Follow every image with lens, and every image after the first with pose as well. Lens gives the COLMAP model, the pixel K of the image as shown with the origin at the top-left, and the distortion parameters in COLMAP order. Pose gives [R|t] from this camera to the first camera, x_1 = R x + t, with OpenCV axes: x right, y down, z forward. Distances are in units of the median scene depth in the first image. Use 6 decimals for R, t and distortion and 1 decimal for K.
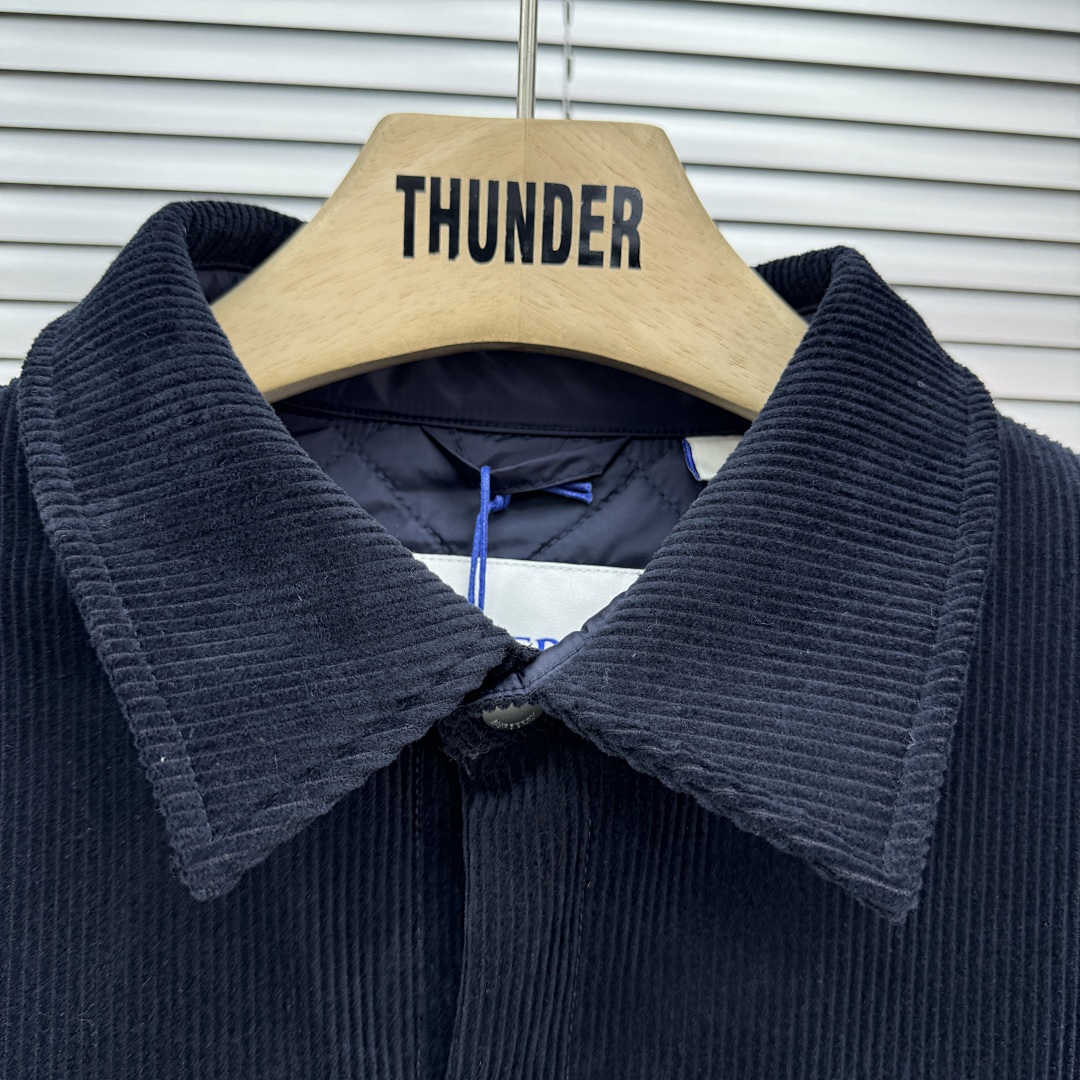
lens RADIAL K [[974.5, 0, 540.7], [0, 974.5, 562.9], [0, 0, 1]] dist [0.086073, -0.118590]
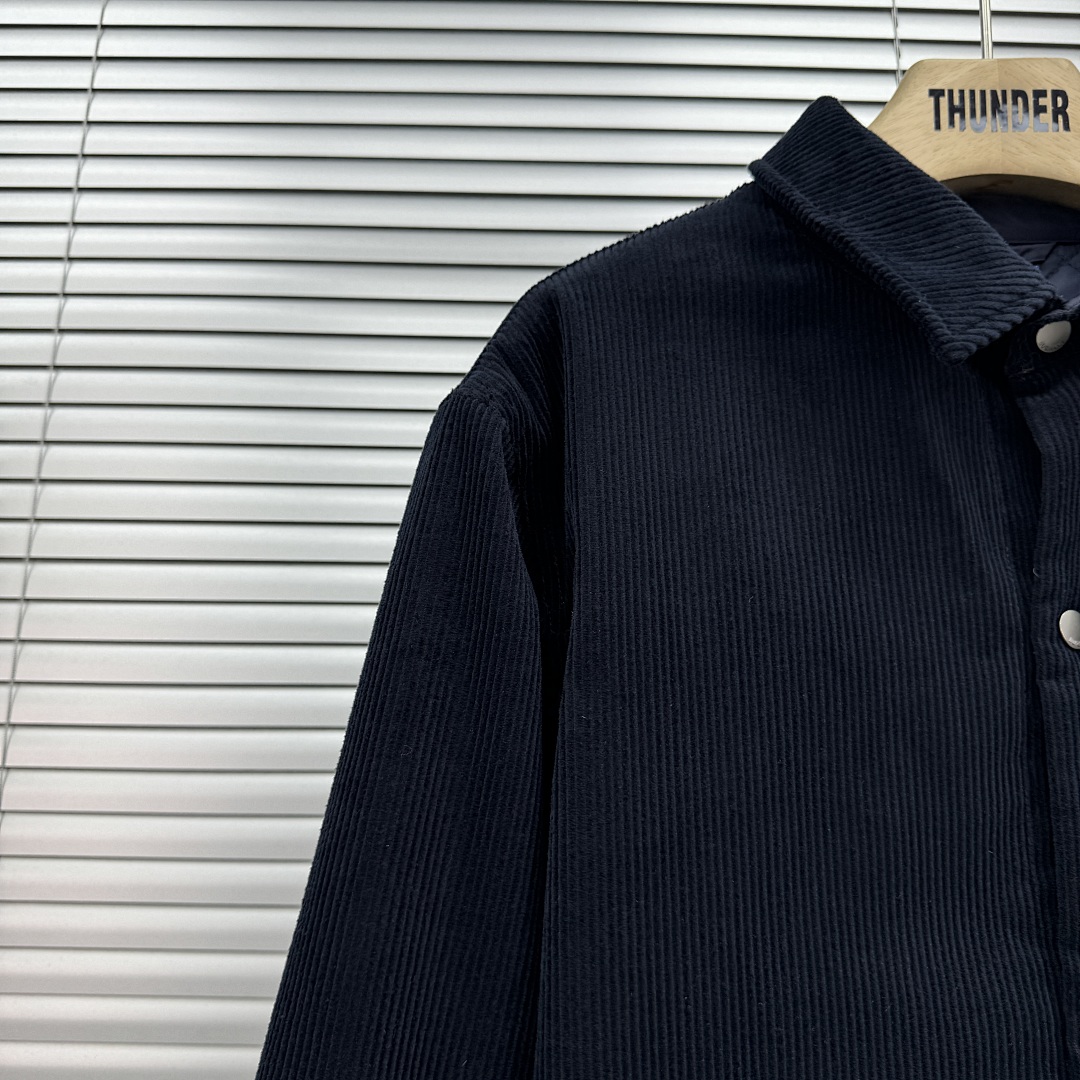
lens RADIAL K [[974.5, 0, 540.7], [0, 974.5, 562.9], [0, 0, 1]] dist [0.086073, -0.118590]
pose [[0.997552, -0.029330, -0.063485, -0.757840], [0.014055, 0.973363, -0.228840, 0.845917], [0.068506, 0.227387, 0.971392, -0.604179]]
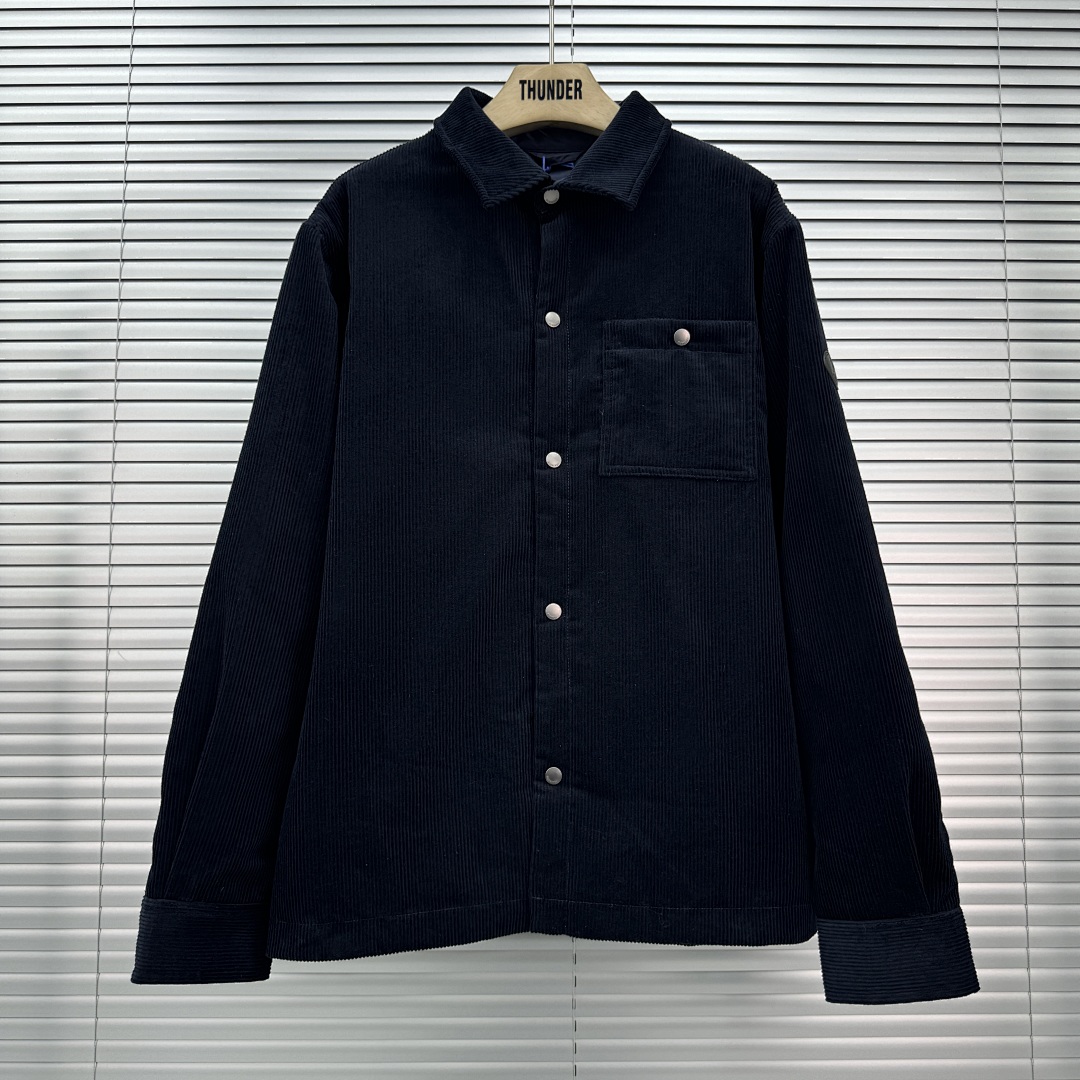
lens RADIAL K [[974.5, 0, 540.7], [0, 974.5, 562.9], [0, 0, 1]] dist [0.086073, -0.118590]
pose [[0.996149, -0.034742, -0.080495, 0.190829], [0.026157, 0.994091, -0.105354, 1.949460], [0.083680, 0.102843, 0.991172, -2.723388]]
